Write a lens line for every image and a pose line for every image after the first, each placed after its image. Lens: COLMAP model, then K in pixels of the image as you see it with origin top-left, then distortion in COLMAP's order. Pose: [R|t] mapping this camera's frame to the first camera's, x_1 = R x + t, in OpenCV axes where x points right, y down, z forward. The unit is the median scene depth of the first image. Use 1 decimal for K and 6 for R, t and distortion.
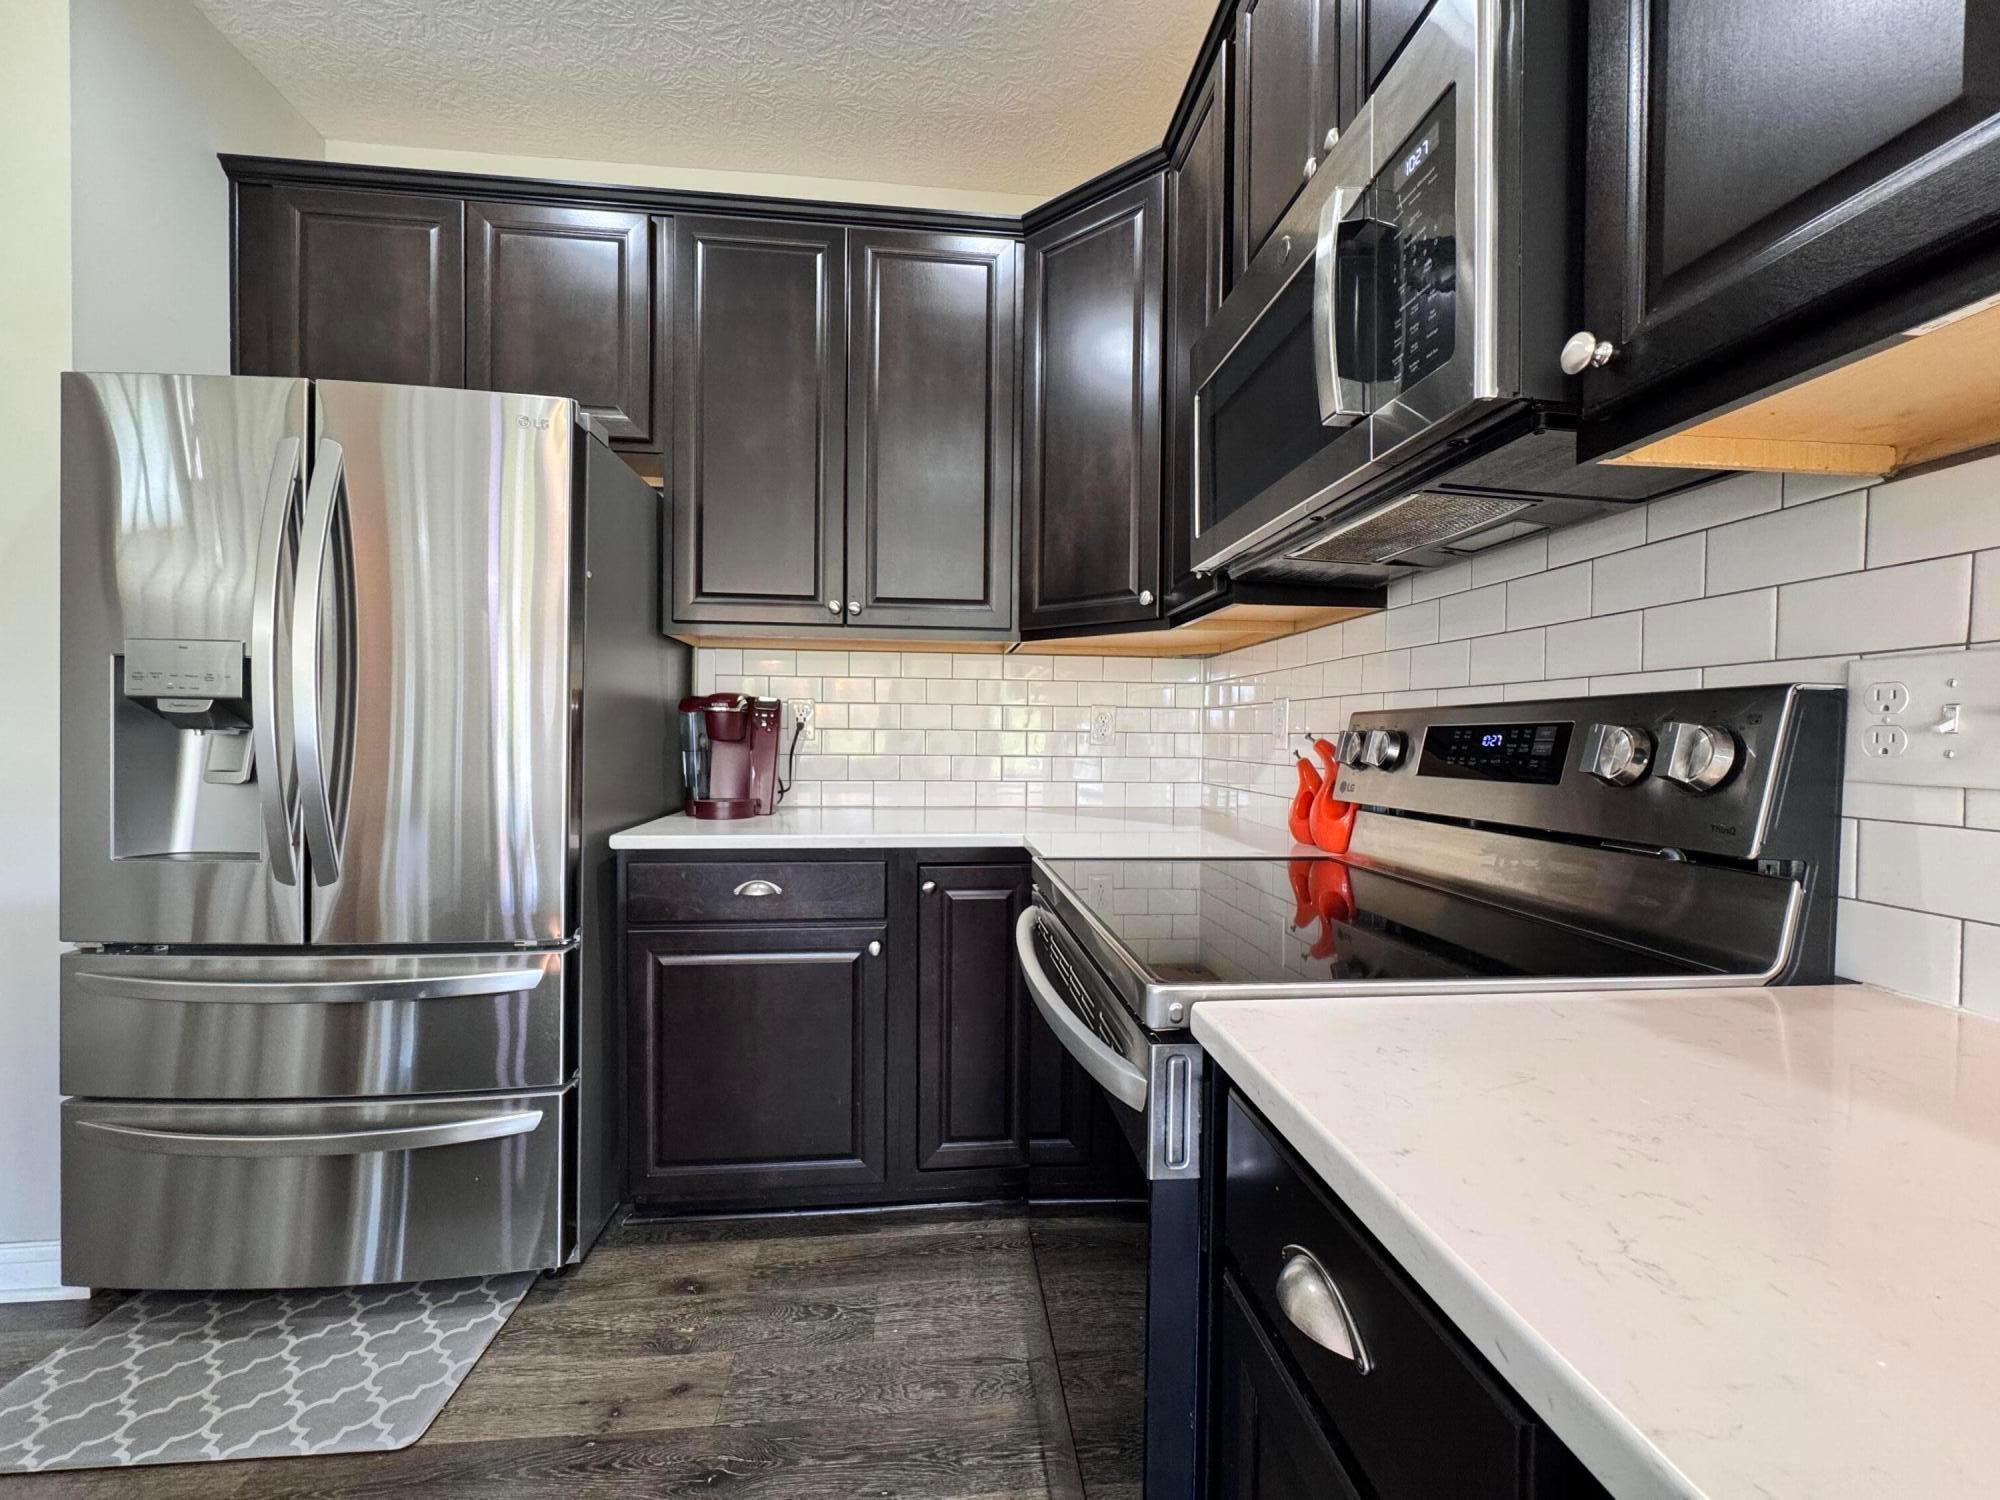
lens RADIAL K [[800.6, 0, 1001.1], [0, 800.6, 749.8], [0, 0, 1]] dist [-0.002266, 0.000271]
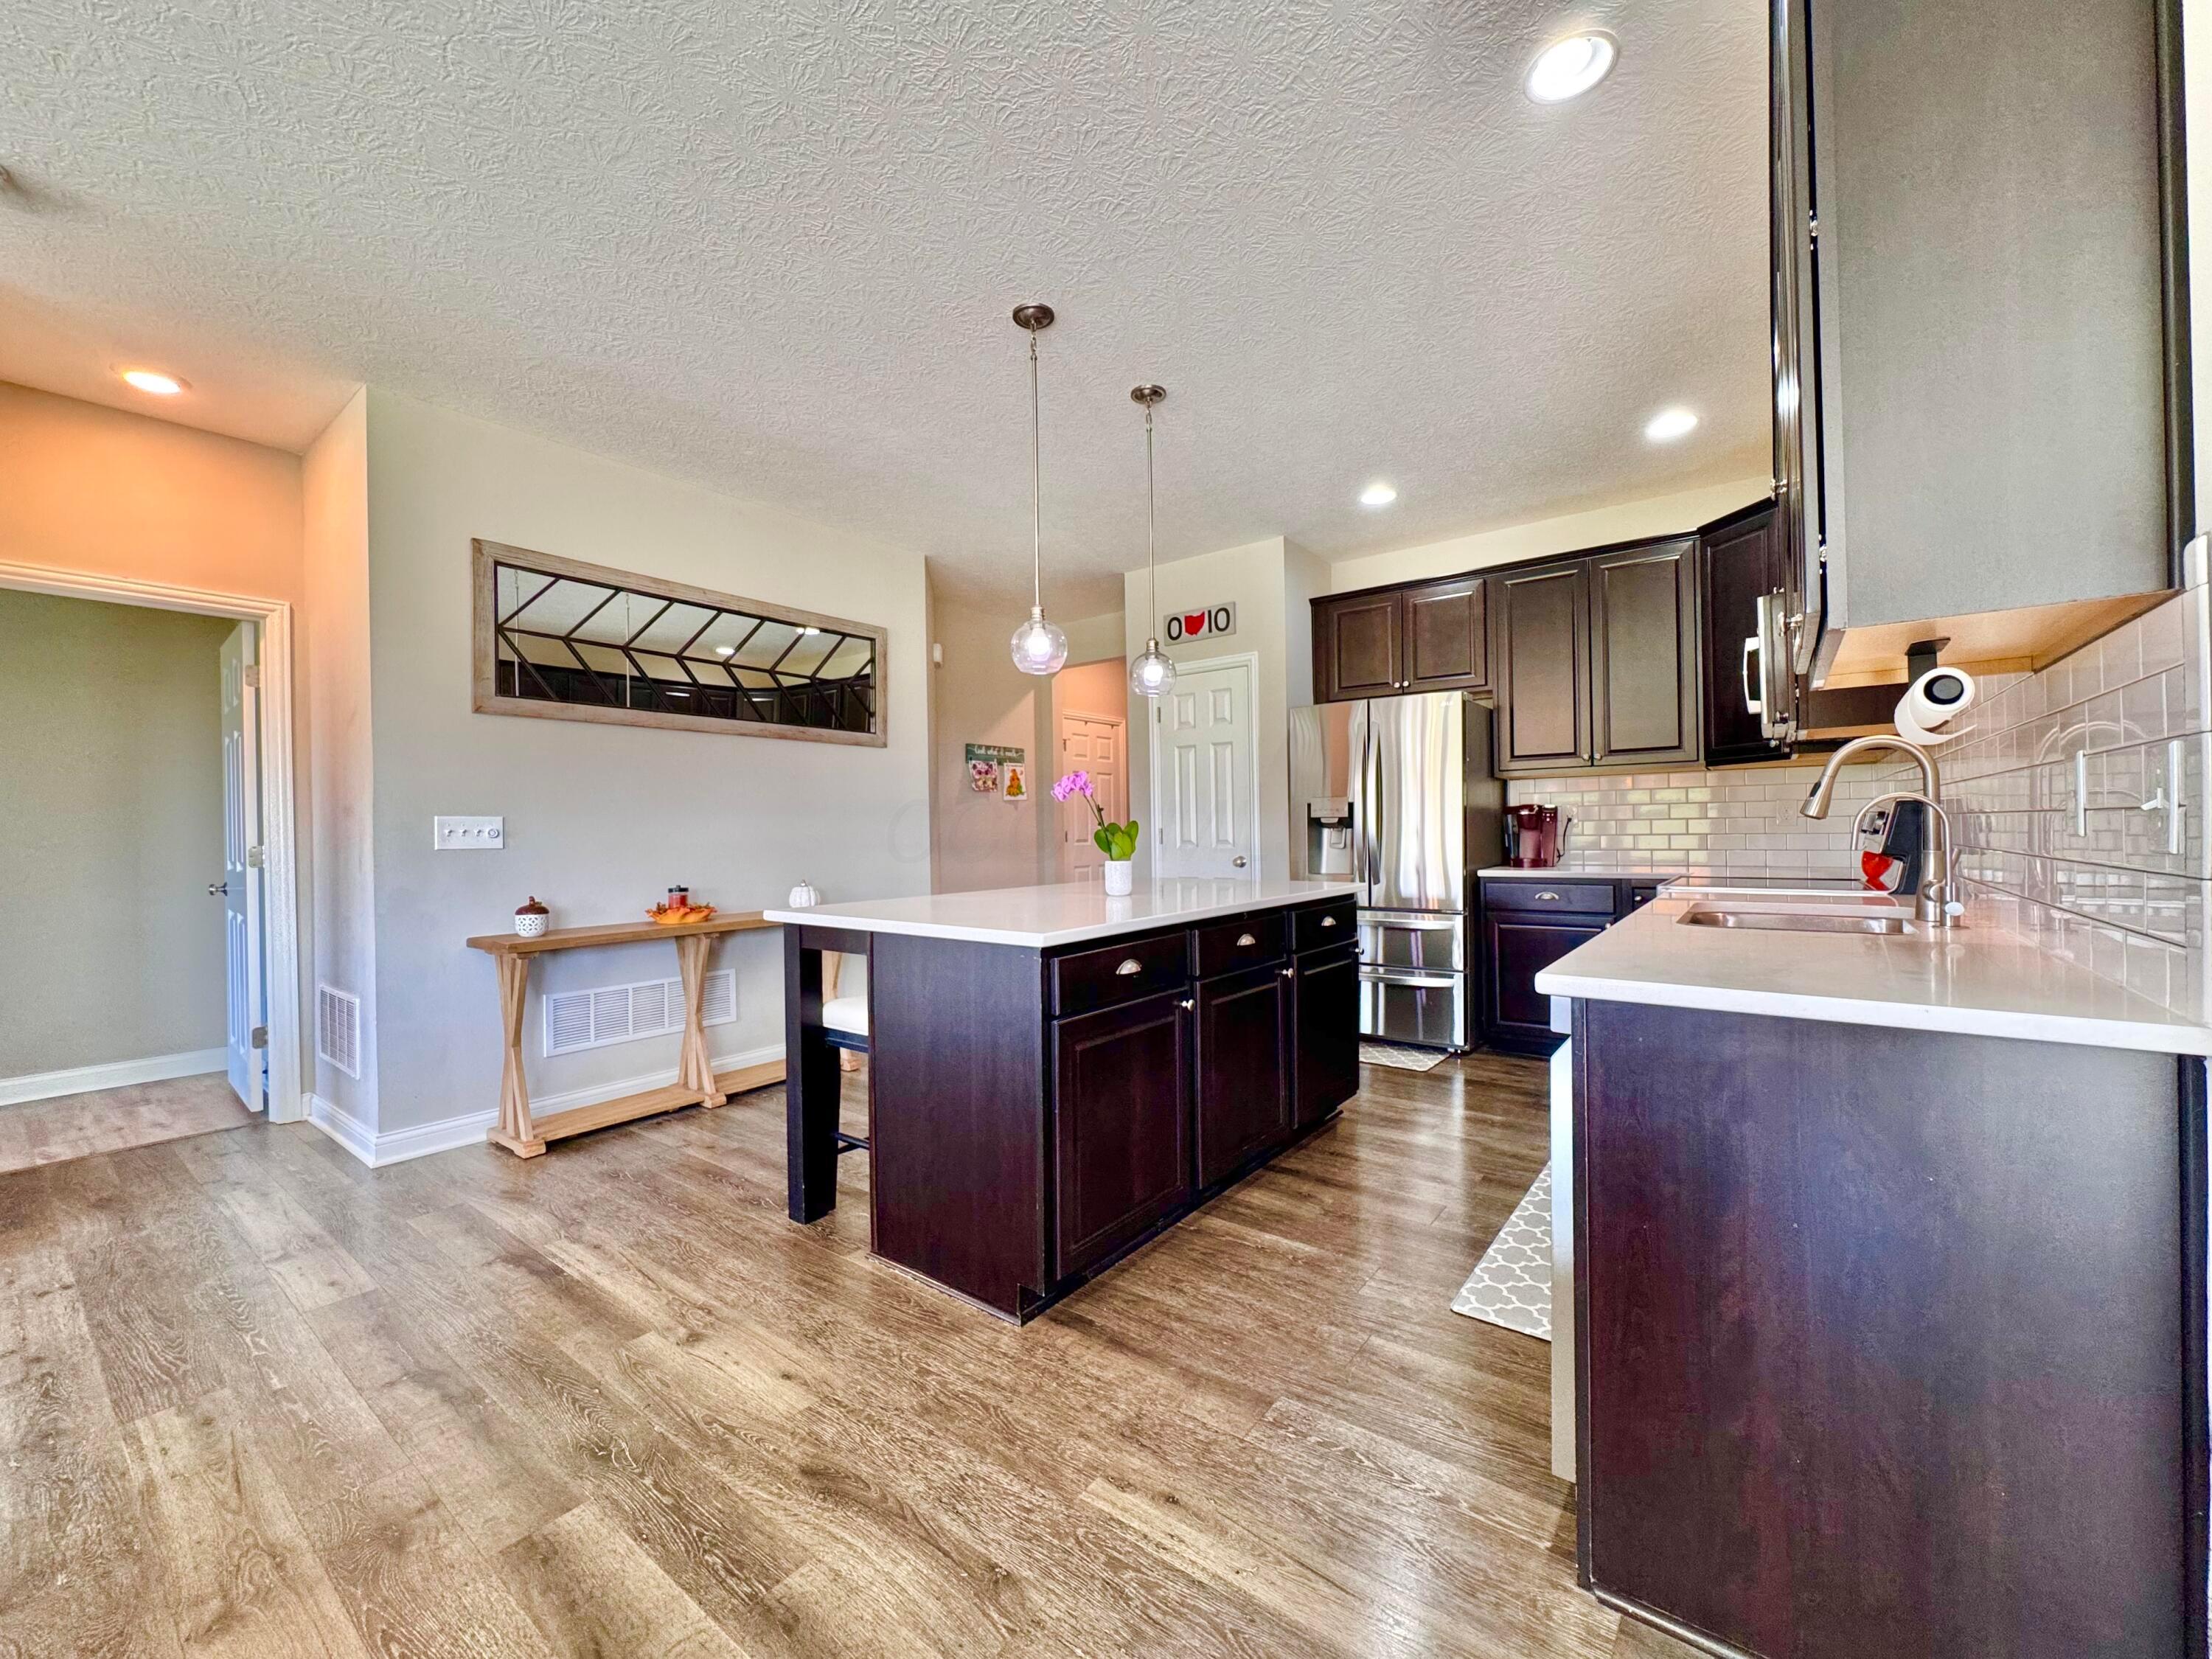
lens RADIAL K [[885.4, 0, 1107.3], [0, 885.4, 829.3], [0, 0, 1]] dist [-0.002266, 0.000271]
pose [[0.731704, -0.024798, -0.681172, 0.533022], [0.011821, 0.999649, -0.023694, 0.041193], [0.681520, 0.009285, 0.731740, -1.807949]]
